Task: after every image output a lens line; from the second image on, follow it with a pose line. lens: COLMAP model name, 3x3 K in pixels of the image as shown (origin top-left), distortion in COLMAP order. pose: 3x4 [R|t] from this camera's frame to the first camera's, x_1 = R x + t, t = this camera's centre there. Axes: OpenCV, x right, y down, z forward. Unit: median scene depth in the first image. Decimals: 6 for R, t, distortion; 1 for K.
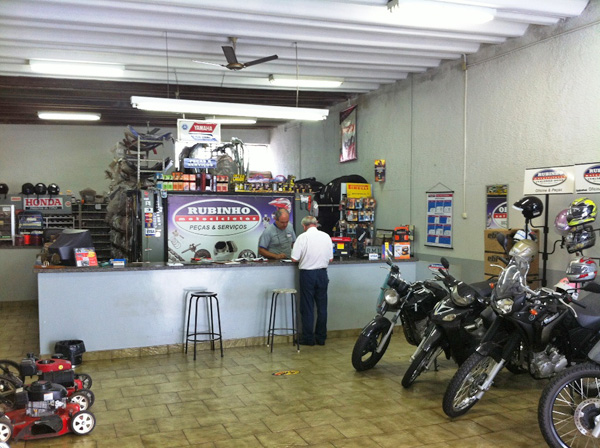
lens RADIAL K [[584.2, 0, 308.8], [0, 584.2, 226.6], [0, 0, 1]] dist [0.184416, -0.599283]
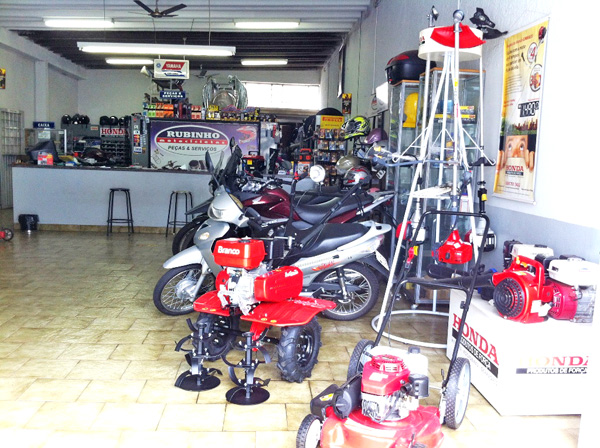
lens RADIAL K [[584.2, 0, 308.8], [0, 584.2, 226.6], [0, 0, 1]] dist [0.184416, -0.599283]
pose [[0.943592, 0.063766, -0.324913, 0.497794], [-0.037485, 0.995545, 0.086519, 0.049038], [0.328982, -0.069460, 0.941778, -0.101152]]
